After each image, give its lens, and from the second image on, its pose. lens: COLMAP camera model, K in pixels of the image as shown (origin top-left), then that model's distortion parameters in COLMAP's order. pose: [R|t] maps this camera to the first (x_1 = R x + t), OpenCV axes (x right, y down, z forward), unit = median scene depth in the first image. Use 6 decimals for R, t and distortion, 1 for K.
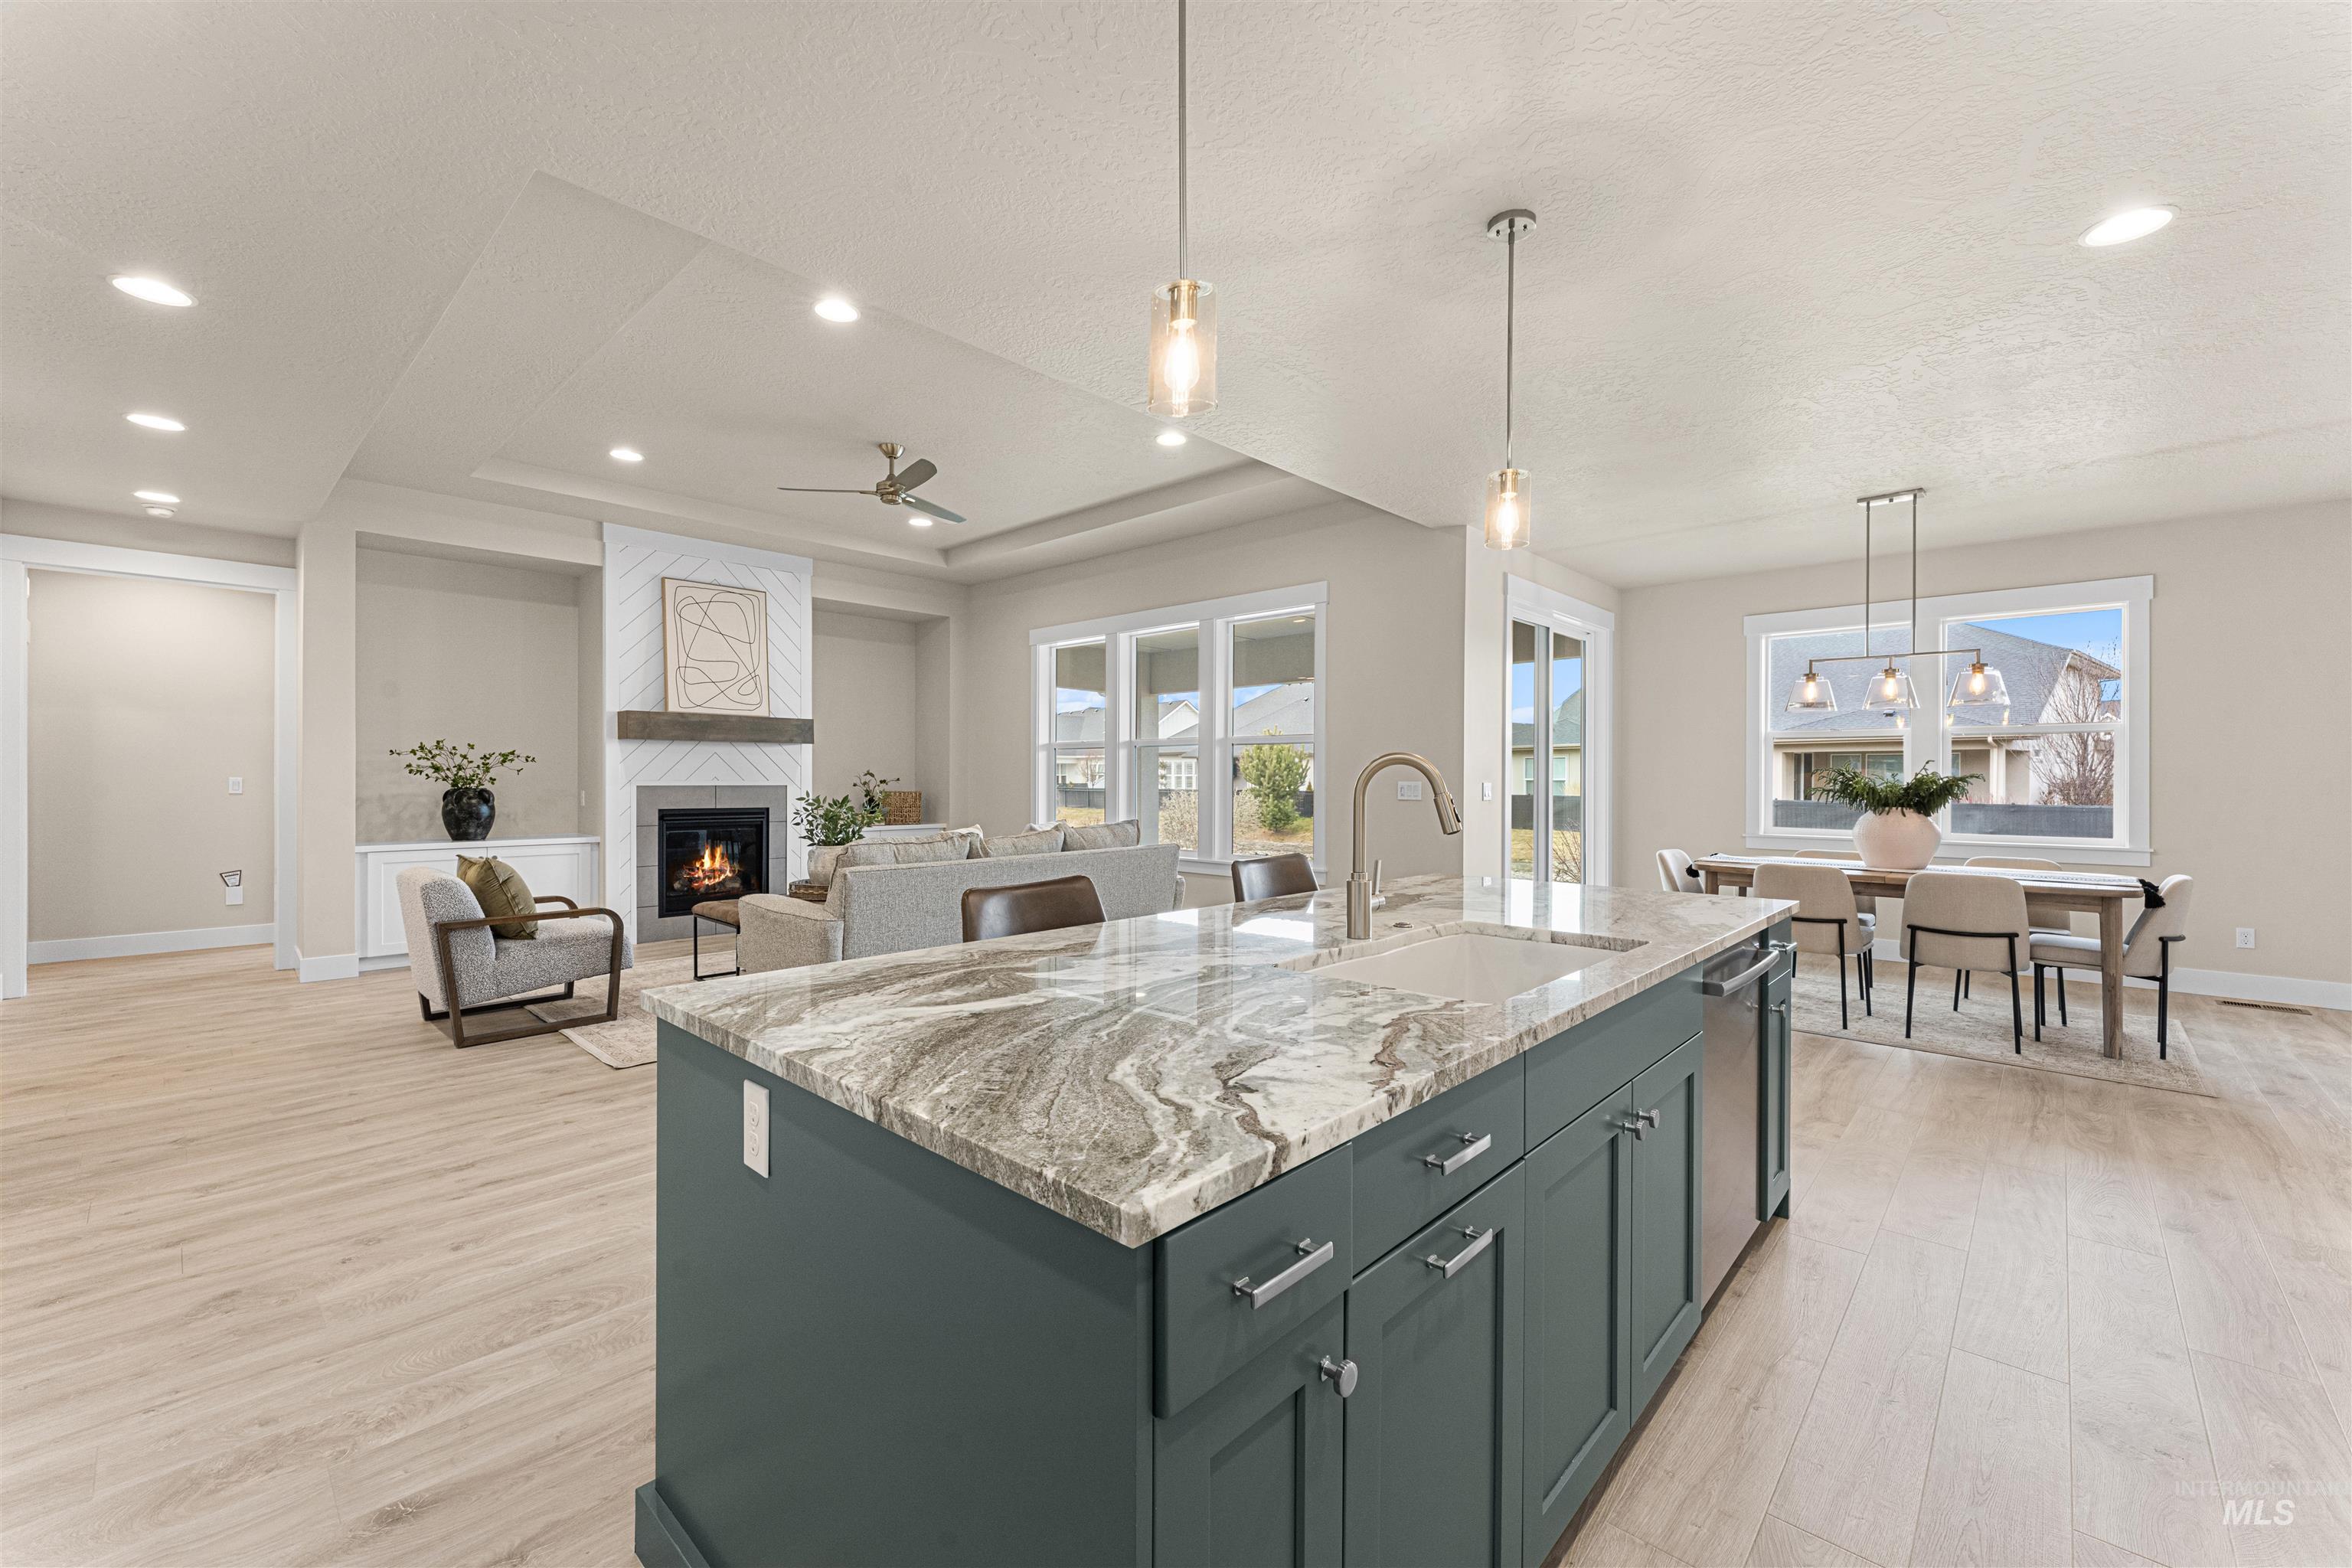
lens RADIAL K [[950.6, 0, 1182.7], [0, 950.6, 784.7], [0, 0, 1]] dist [0.003164, -0.001258]
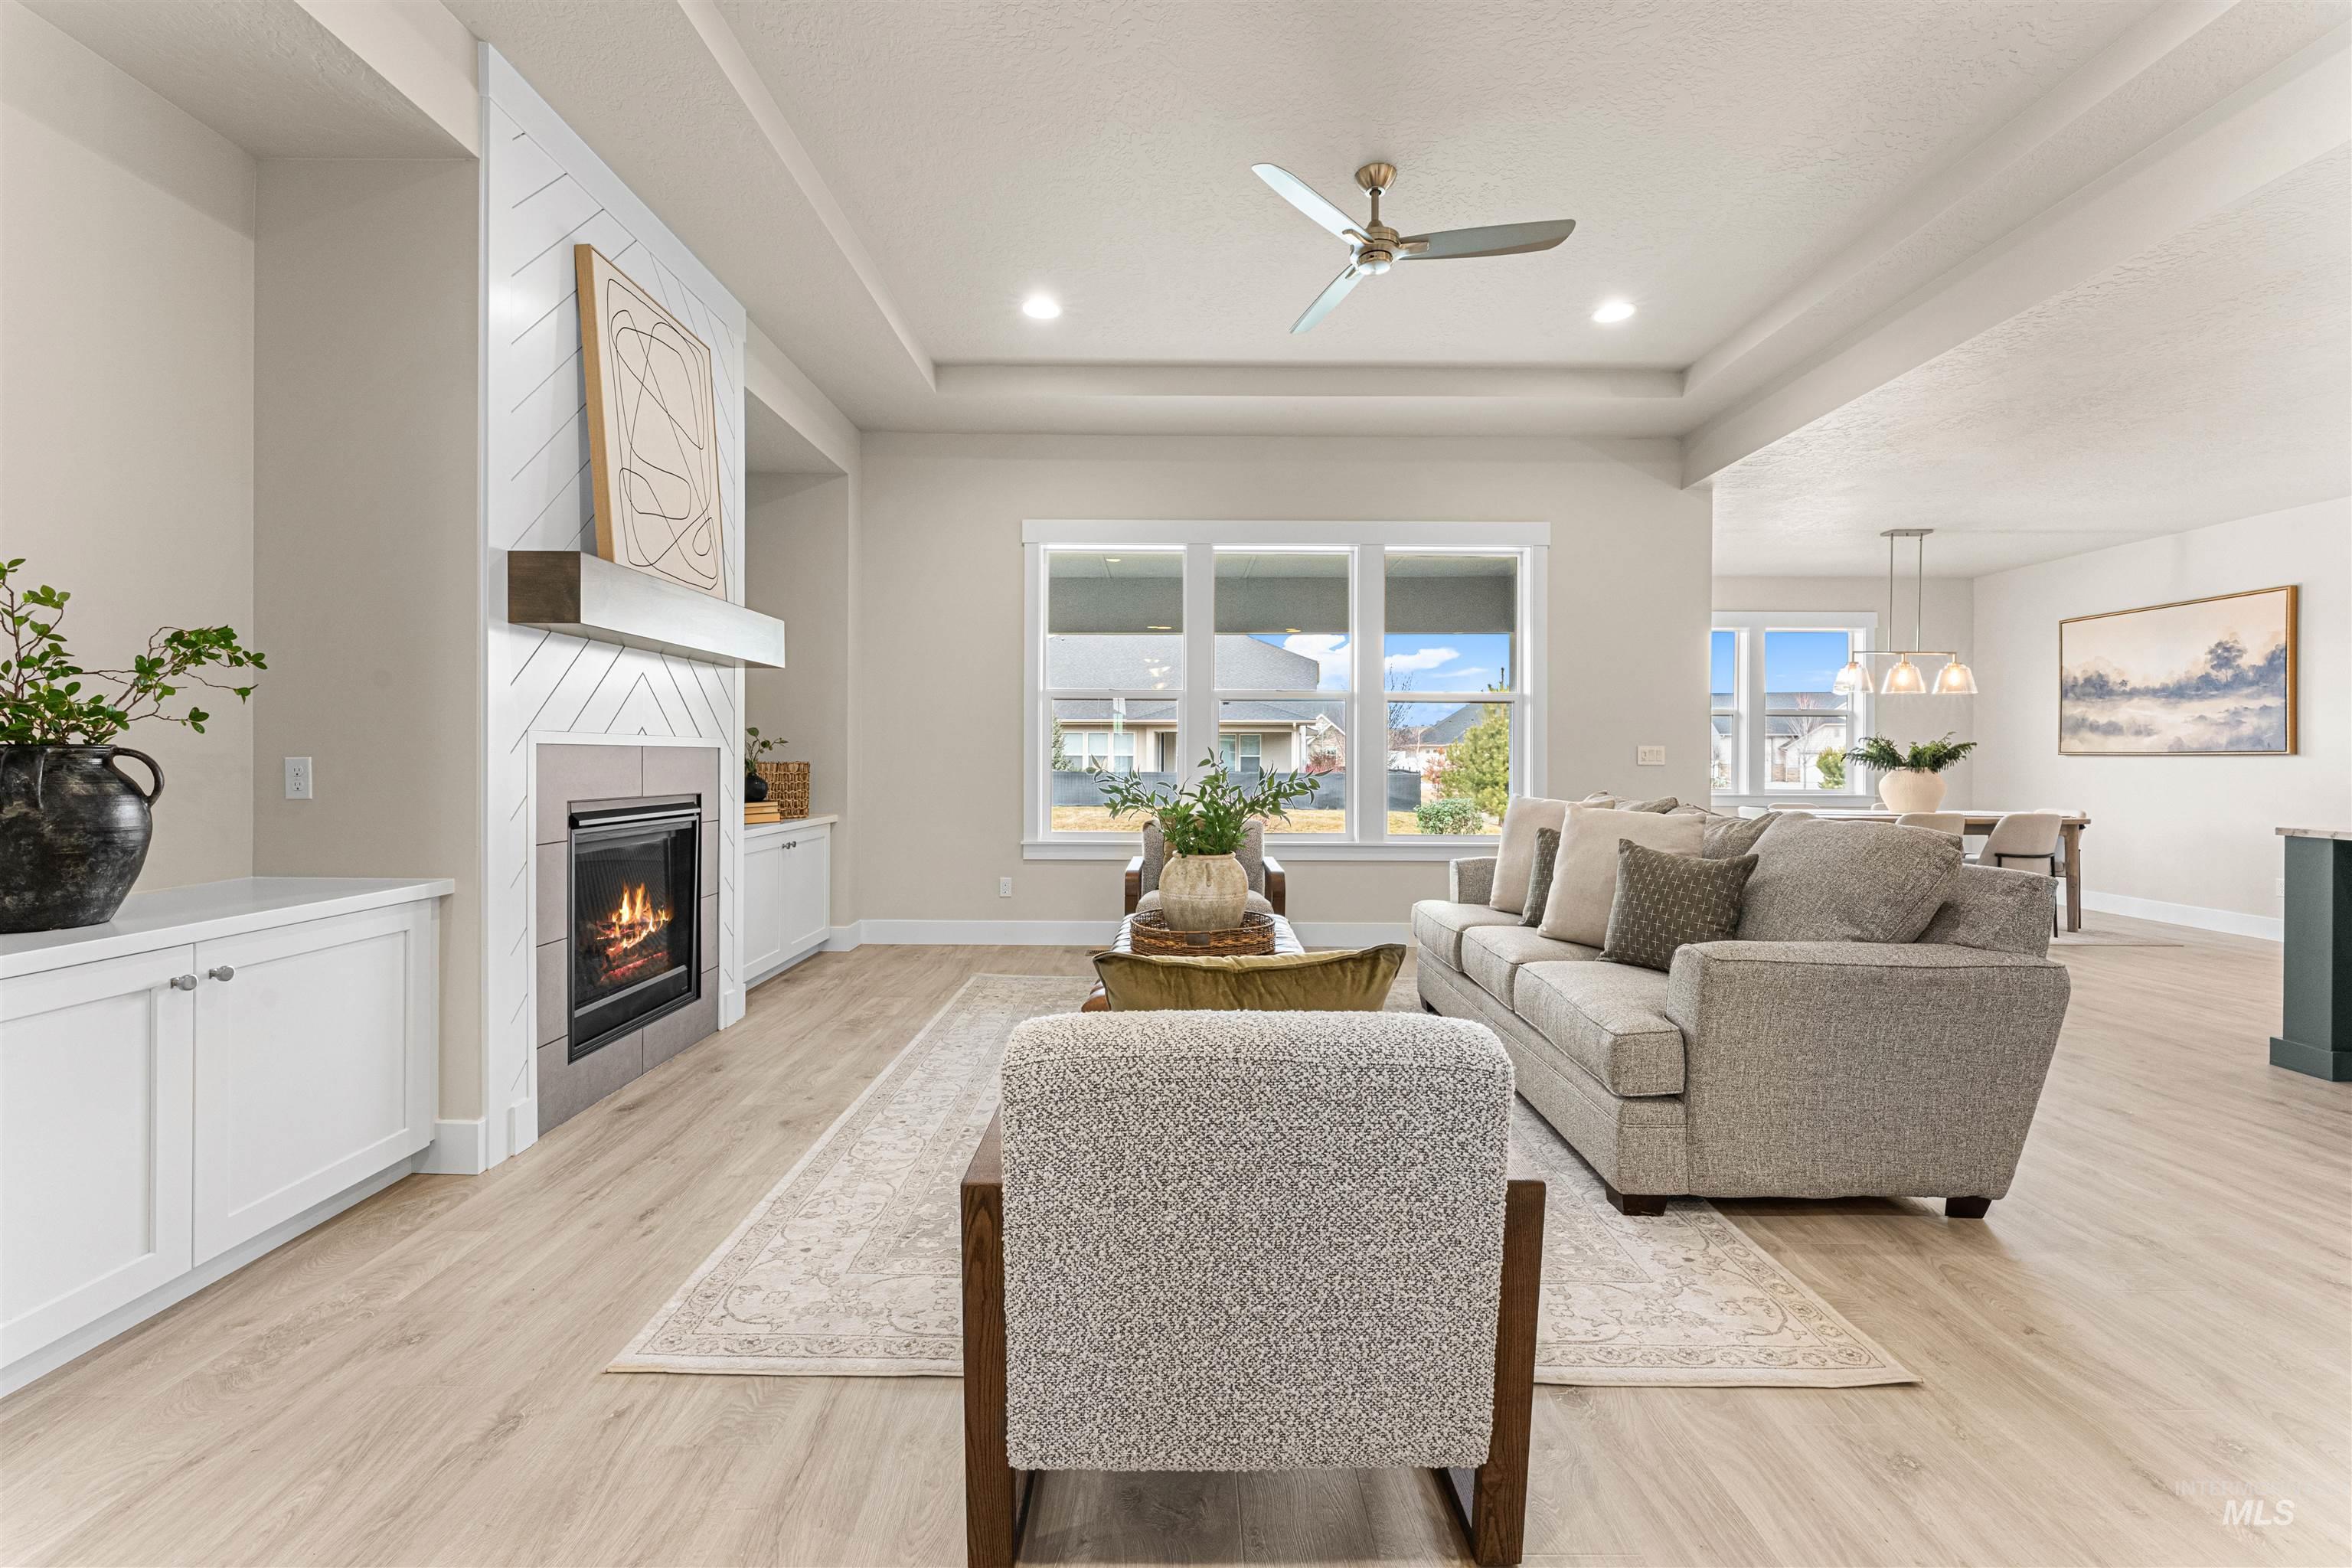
lens RADIAL K [[950.6, 0, 1179.0], [0, 950.6, 765.7], [0, 0, 1]] dist [0.003164, -0.001258]
pose [[0.731283, -0.005103, 0.682055, -0.758021], [0.001473, 0.999981, 0.005902, 0.009634], [-0.682073, -0.003311, 0.731277, 0.611122]]
